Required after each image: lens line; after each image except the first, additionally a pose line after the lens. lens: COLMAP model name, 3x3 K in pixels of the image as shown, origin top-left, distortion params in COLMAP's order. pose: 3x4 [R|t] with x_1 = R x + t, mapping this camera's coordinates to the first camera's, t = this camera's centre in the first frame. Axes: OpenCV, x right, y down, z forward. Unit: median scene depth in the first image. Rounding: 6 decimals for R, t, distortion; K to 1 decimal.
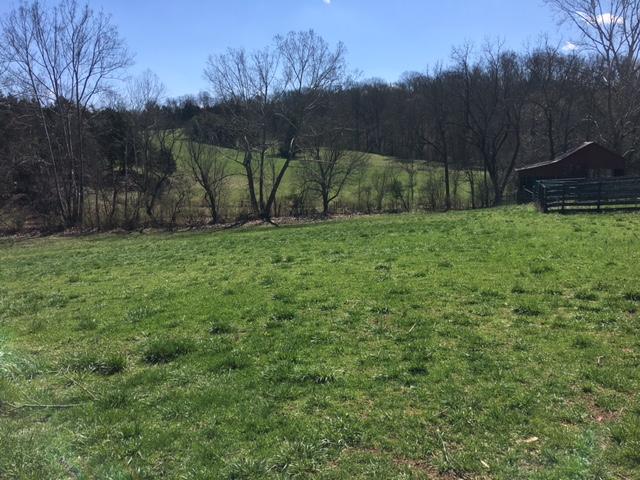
lens RADIAL K [[538.0, 0, 320.3], [0, 538.0, 236.4], [0, 0, 1]] dist [0.007425, -0.022209]
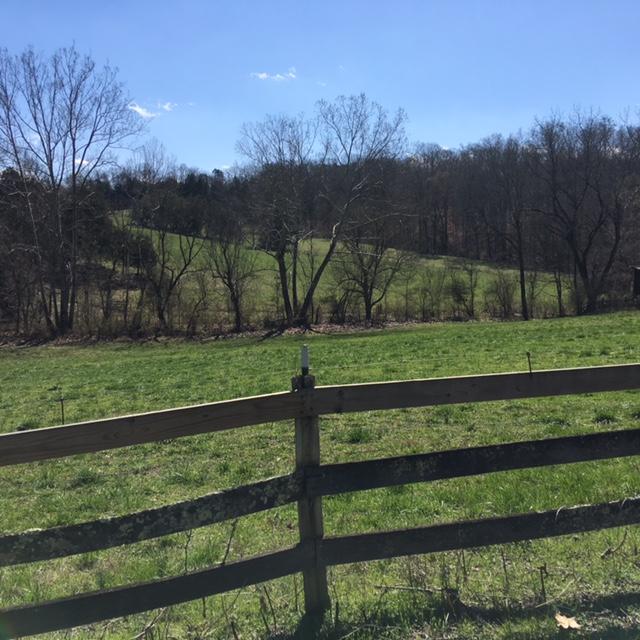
lens RADIAL K [[714.0, 0, 320.6], [0, 714.0, 313.7], [0, 0, 1]] dist [0.052209, 0.000000]
pose [[0.998479, 0.009355, 0.054336, -0.129532], [-0.006134, 0.998231, -0.059137, 0.010346], [-0.054794, 0.058714, 0.996770, -0.052514]]
